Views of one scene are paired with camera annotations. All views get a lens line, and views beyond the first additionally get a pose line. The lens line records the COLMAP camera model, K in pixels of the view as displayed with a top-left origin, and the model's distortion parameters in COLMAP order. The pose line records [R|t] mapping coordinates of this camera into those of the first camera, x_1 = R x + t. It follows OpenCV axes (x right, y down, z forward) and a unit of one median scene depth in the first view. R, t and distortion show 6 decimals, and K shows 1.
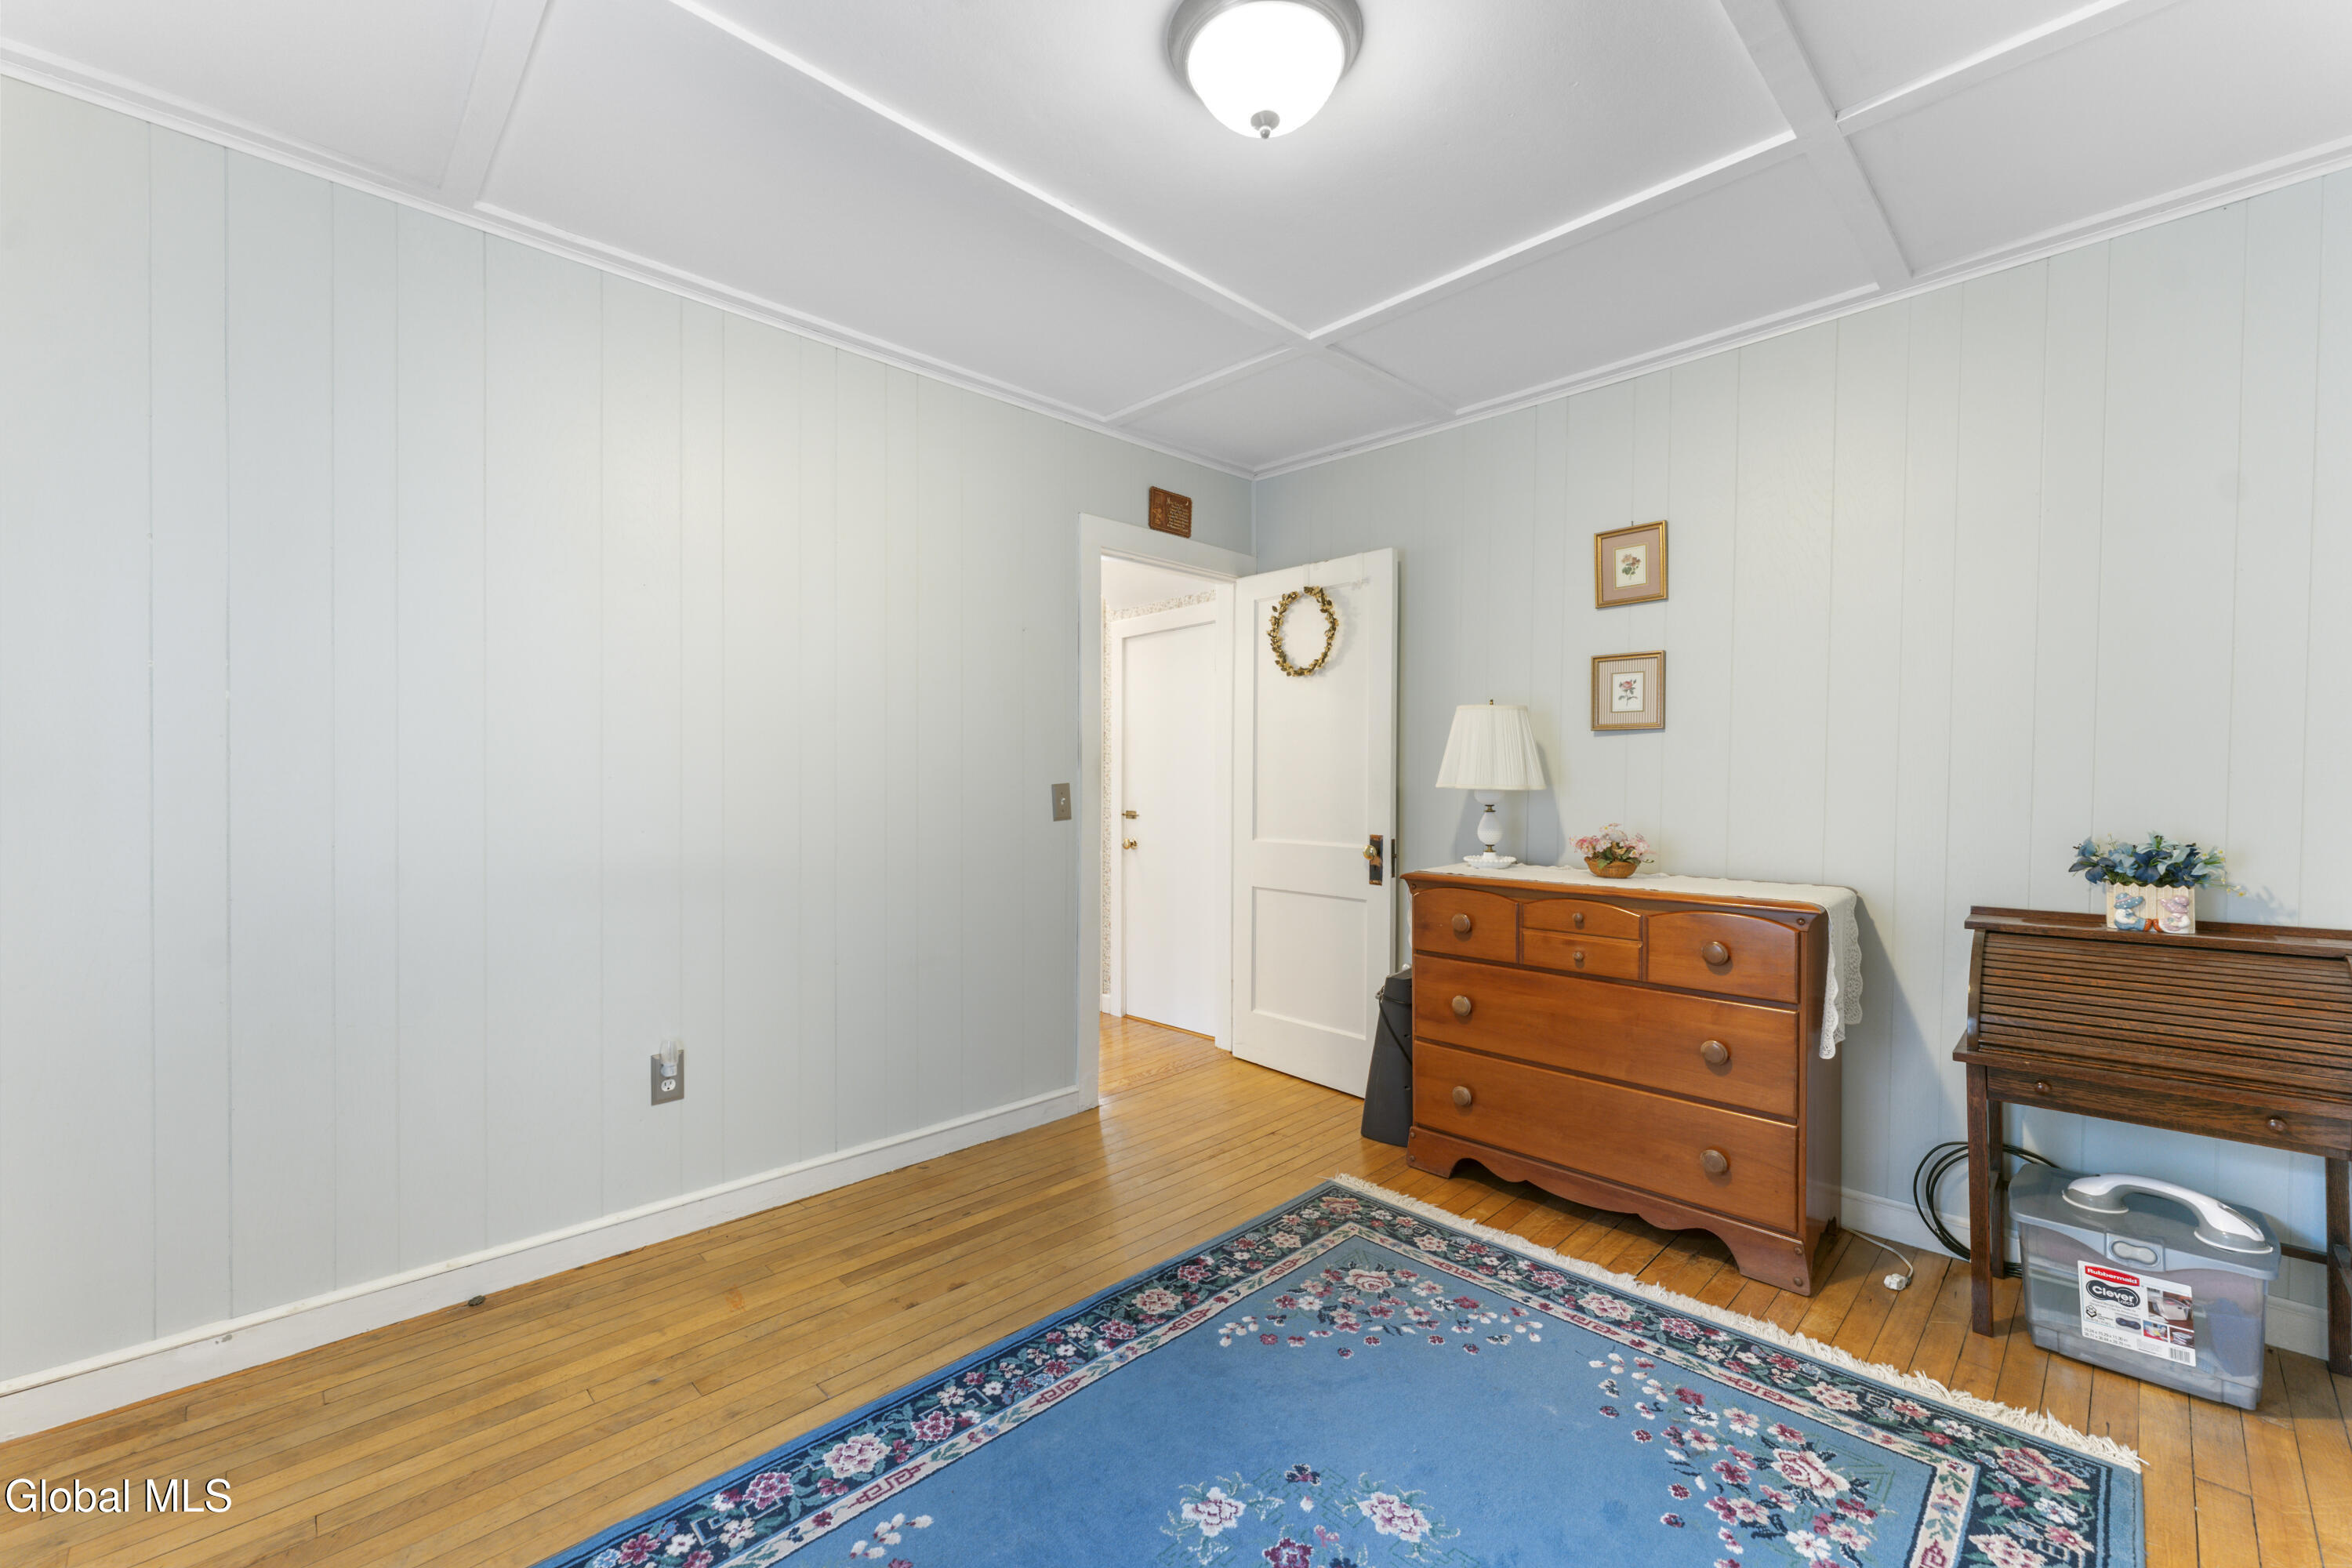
lens RADIAL K [[941.5, 0, 1173.9], [0, 941.5, 781.1], [0, 0, 1]] dist [-0.002876, -0.000365]
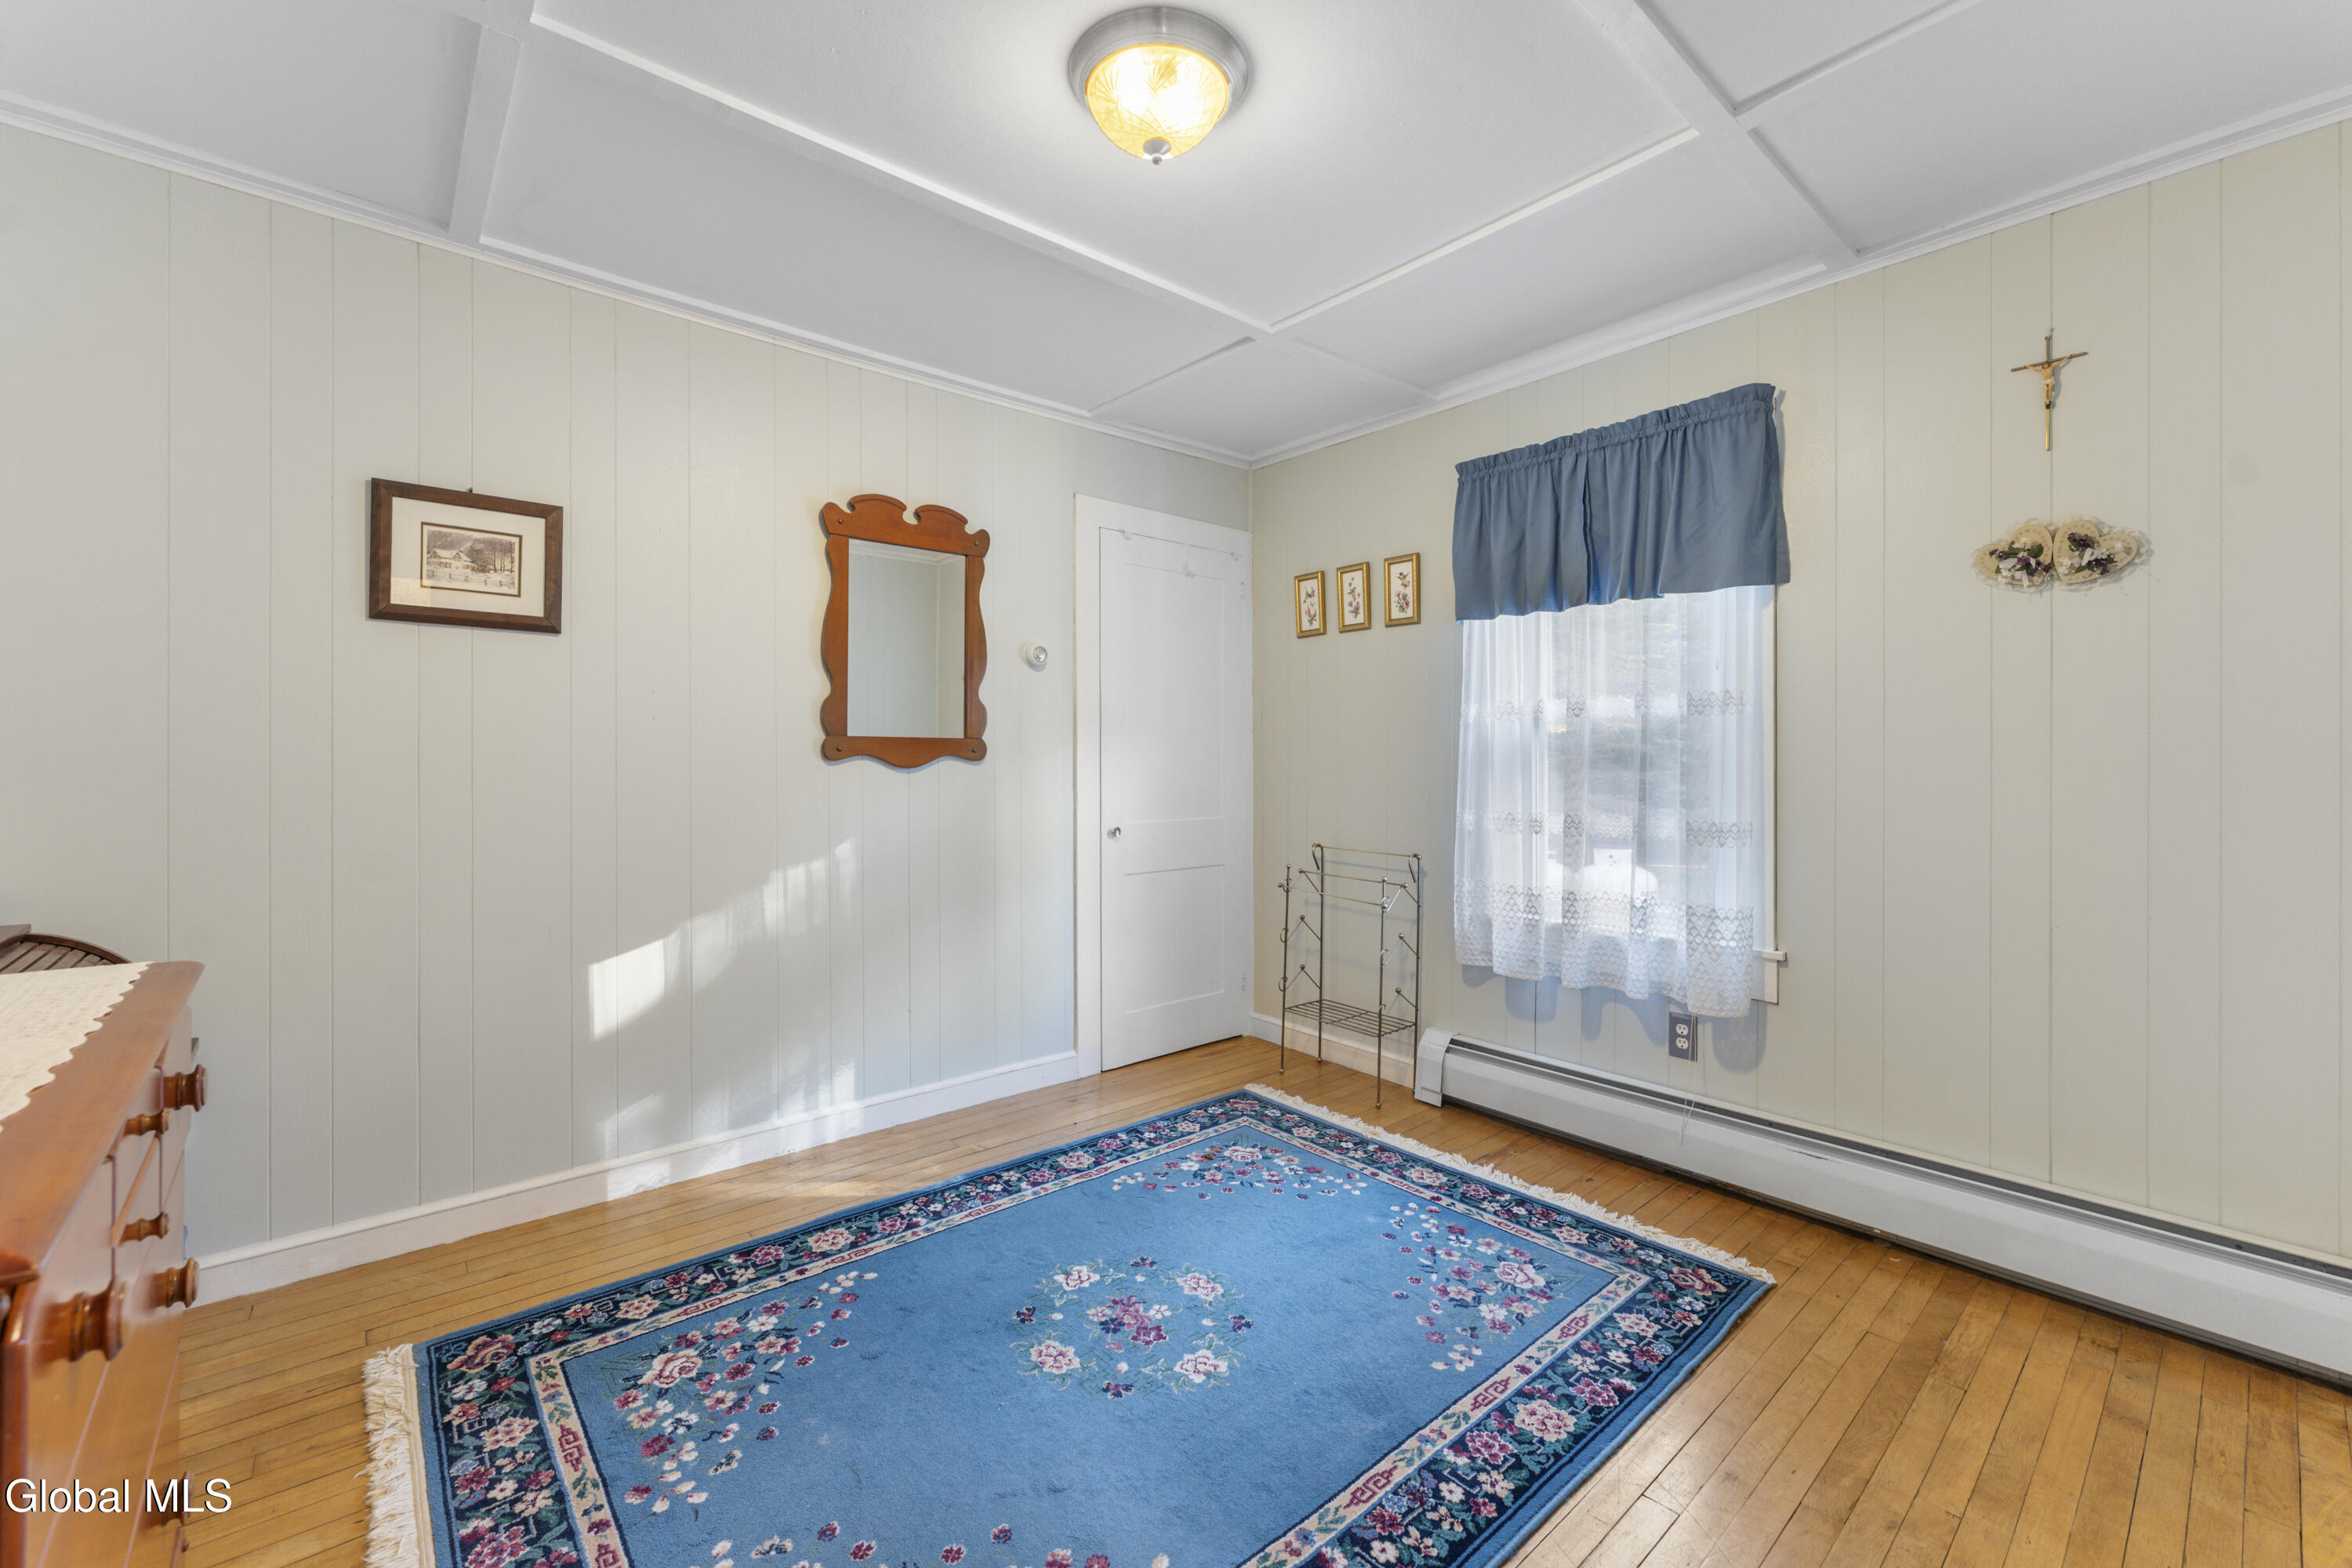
lens RADIAL K [[941.5, 0, 1176.5], [0, 941.5, 769.2], [0, 0, 1]] dist [-0.002876, -0.000365]
pose [[-0.998139, -0.006754, 0.060609, 0.005422], [-0.006010, 0.999905, 0.012436, -0.003913], [-0.060688, 0.012049, -0.998084, 1.997689]]
